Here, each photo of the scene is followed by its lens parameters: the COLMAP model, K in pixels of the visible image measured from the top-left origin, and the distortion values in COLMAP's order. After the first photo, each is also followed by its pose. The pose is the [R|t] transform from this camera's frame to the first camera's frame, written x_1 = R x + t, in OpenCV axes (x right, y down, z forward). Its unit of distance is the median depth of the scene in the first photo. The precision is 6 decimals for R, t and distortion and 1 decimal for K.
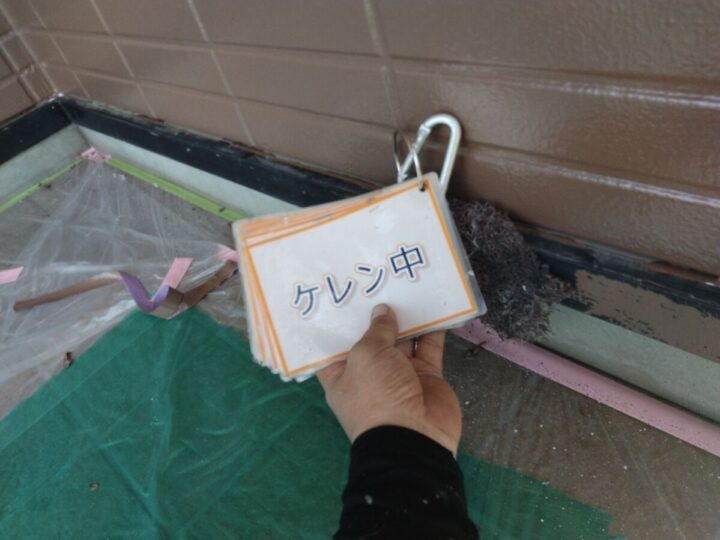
lens RADIAL K [[551.7, 0, 375.3], [0, 551.7, 272.4], [0, 0, 1]] dist [0.002581, -0.005145]
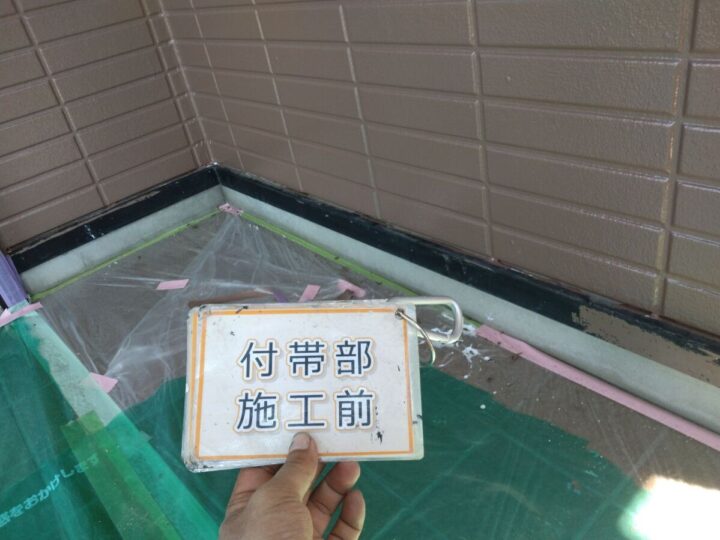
lens RADIAL K [[575.0, 0, 360.0], [0, 575.0, 270.0], [0, 0, 1]] dist [0.092958, -0.182267]
pose [[0.990220, 0.133604, -0.040187, -0.165887], [-0.138238, 0.978469, -0.153257, 0.150468], [0.018846, 0.157314, 0.987369, -0.520358]]
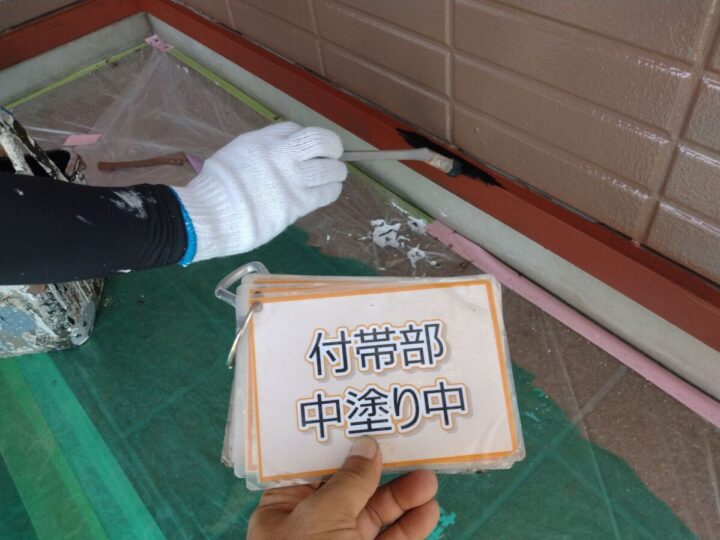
lens RADIAL K [[575.4, 0, 360.0], [0, 575.4, 270.0], [0, 0, 1]] dist [0.000741, -0.037843]
pose [[0.982302, 0.183991, 0.035086, -0.089859], [-0.186999, 0.974061, 0.127423, 0.014893], [-0.010731, -0.131729, 0.991228, -0.303911]]
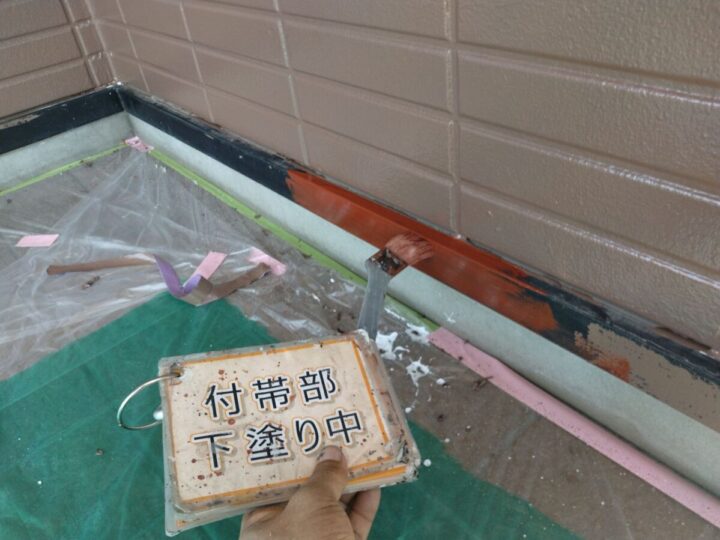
lens RADIAL K [[554.2, 0, 366.3], [0, 554.2, 272.0], [0, 0, 1]] dist [0.024423, -0.060761]
pose [[0.983044, 0.182695, 0.015724, -0.071456], [-0.181269, 0.981144, -0.067070, 0.028638], [-0.027680, 0.063082, 0.997624, -0.082715]]
